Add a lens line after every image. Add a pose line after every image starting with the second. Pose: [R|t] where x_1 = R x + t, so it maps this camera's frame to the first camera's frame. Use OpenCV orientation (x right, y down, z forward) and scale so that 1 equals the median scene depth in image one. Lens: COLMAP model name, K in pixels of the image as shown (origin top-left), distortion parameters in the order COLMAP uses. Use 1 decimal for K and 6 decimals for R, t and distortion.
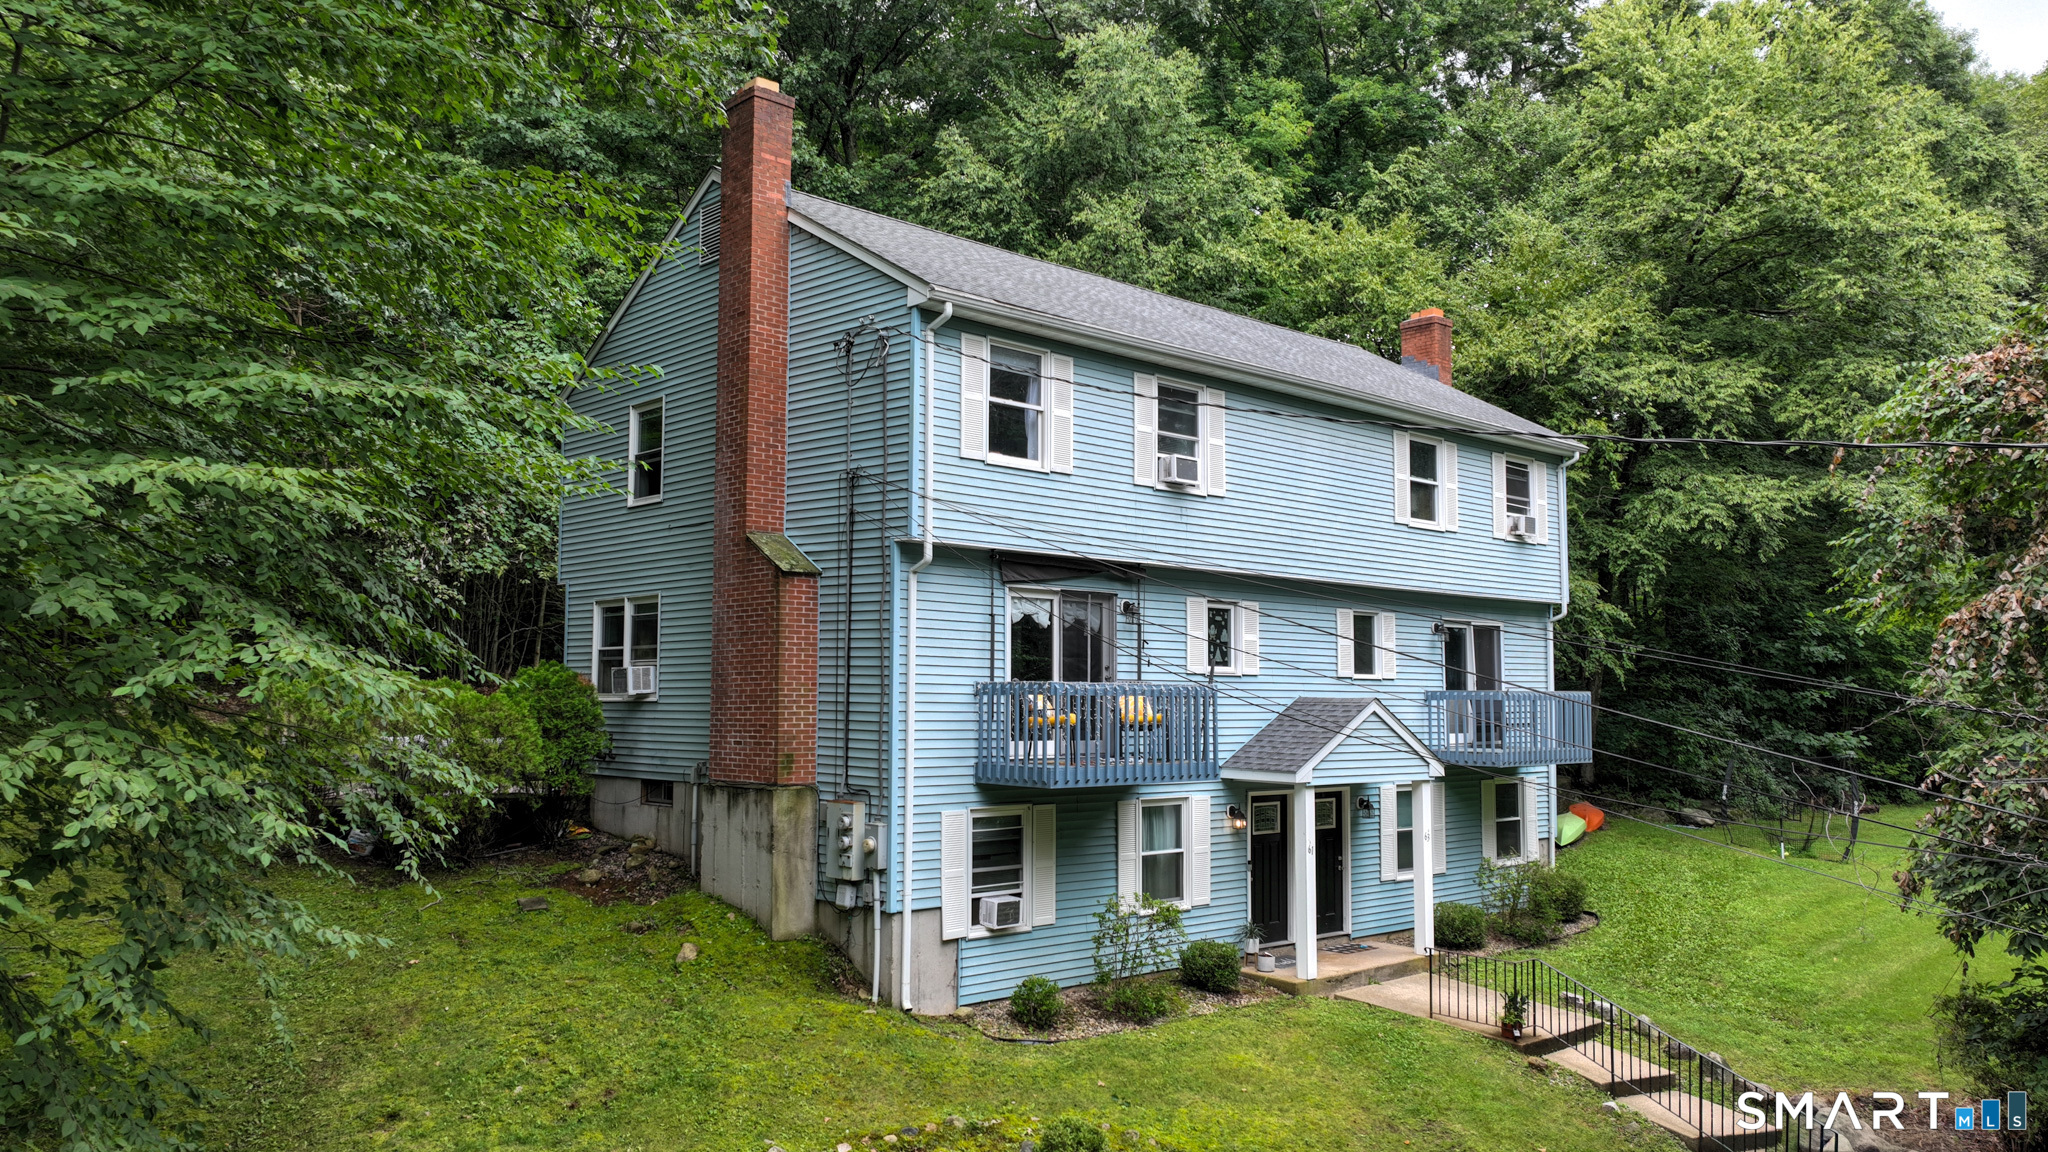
lens RADIAL K [[1451.8, 0, 1030.3], [0, 1451.8, 569.0], [0, 0, 1]] dist [0.027415, -0.002479]
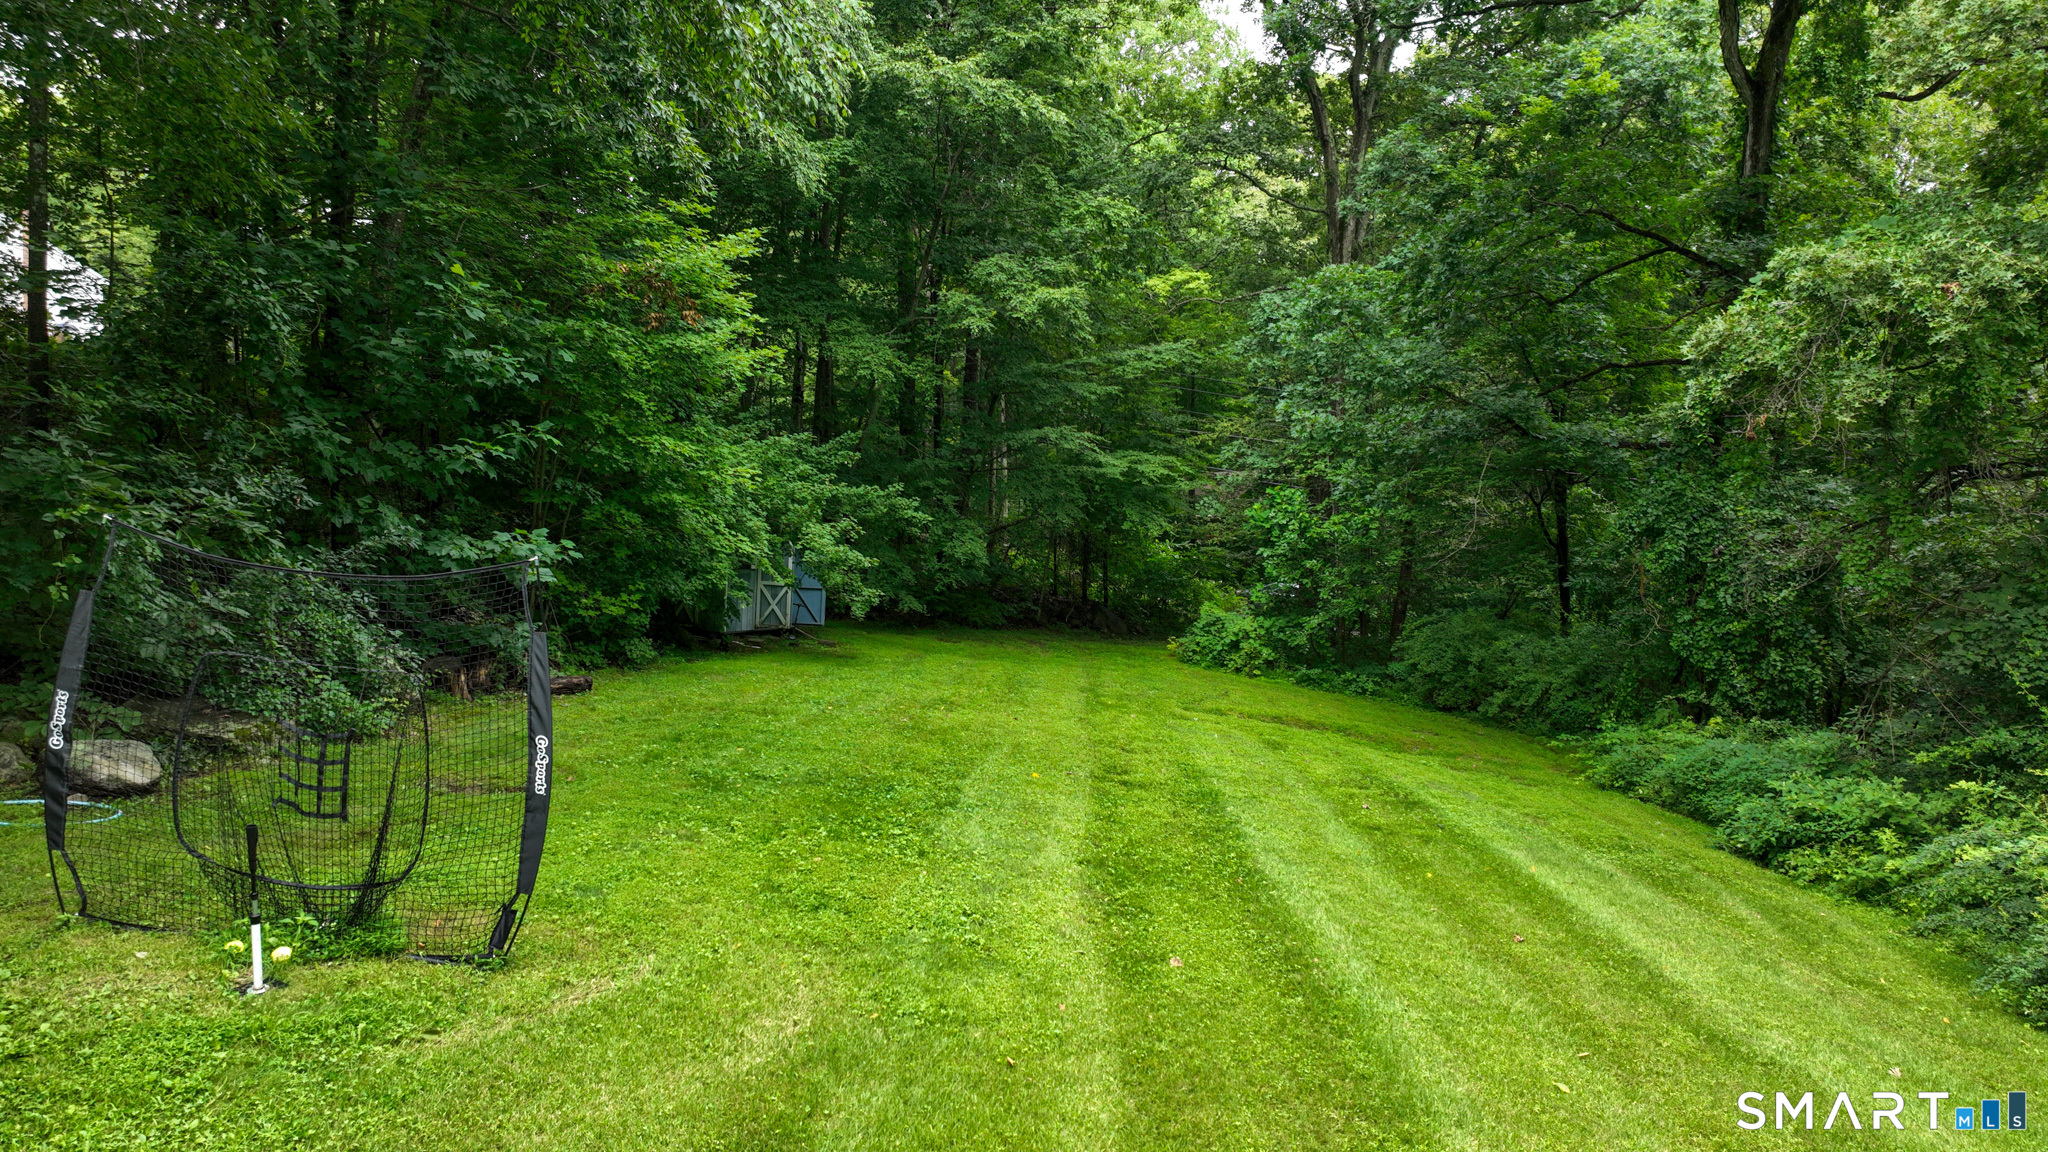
lens RADIAL K [[1451.8, 0, 1030.1], [0, 1451.8, 575.4], [0, 0, 1]] dist [0.027415, -0.002479]
pose [[0.676663, -0.023852, 0.735906, 0.317867], [-0.046935, 0.996045, 0.075441, 0.082780], [-0.734795, -0.085588, 0.672868, 0.562563]]
